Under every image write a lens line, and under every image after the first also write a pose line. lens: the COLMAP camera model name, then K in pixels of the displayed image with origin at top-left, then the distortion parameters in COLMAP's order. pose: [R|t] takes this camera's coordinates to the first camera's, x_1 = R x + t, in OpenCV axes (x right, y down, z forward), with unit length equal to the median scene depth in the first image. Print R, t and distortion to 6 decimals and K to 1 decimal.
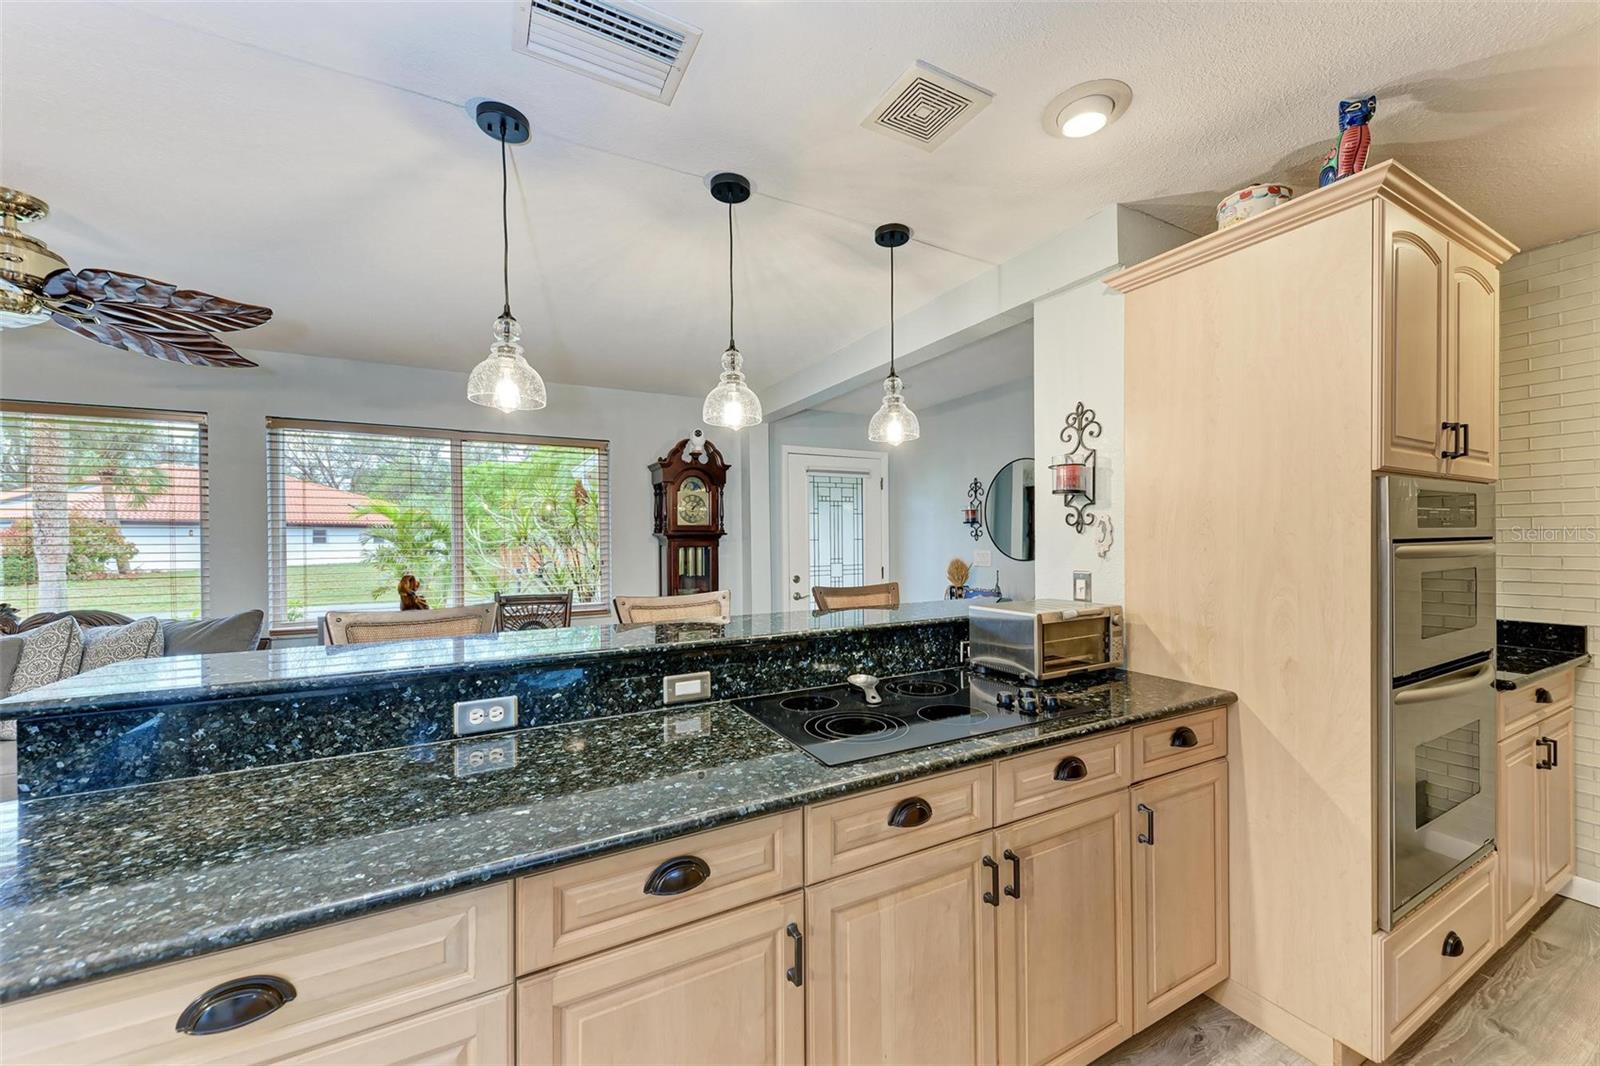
lens RADIAL K [[617.5, 0, 808.2], [0, 617.5, 547.6], [0, 0, 1]] dist [0.012404, -0.000254]
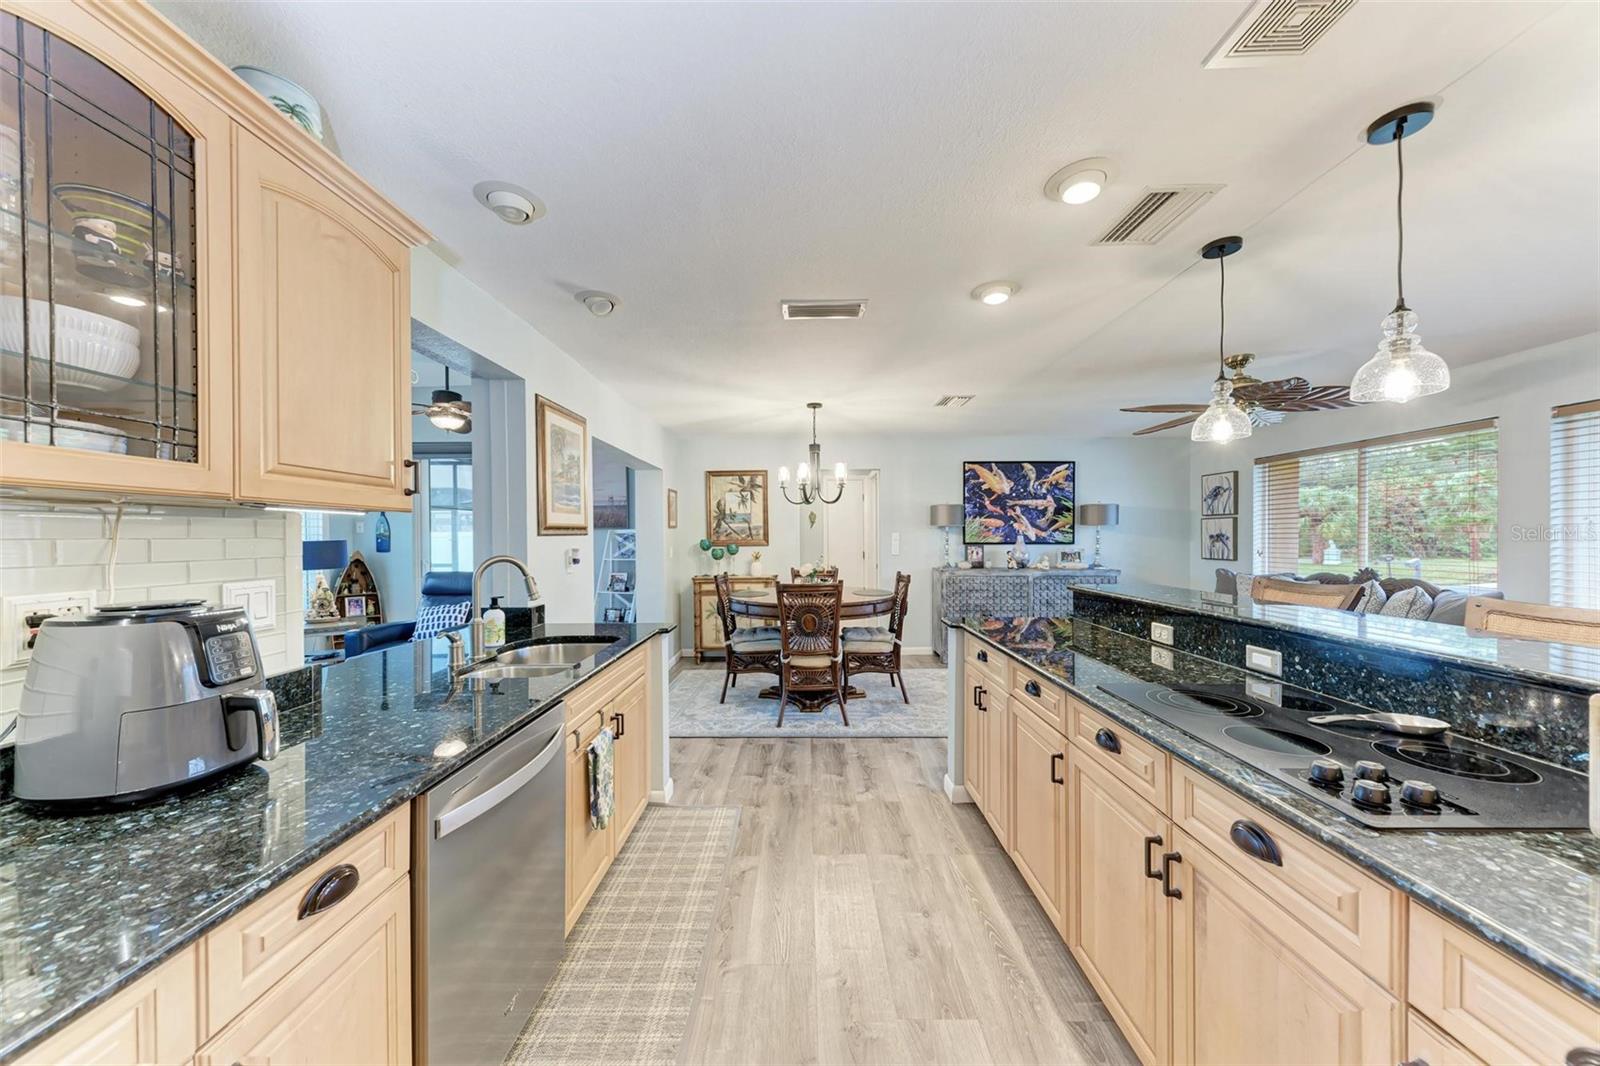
lens RADIAL K [[546.3, 0, 804.1], [0, 546.3, 541.4], [0, 0, 1]] dist [0.014132, -0.002383]
pose [[-0.465502, 0.021280, -0.884791, 0.794212], [-0.004710, 0.999637, 0.026520, -0.015573], [0.885035, 0.016512, -0.465232, 0.498942]]
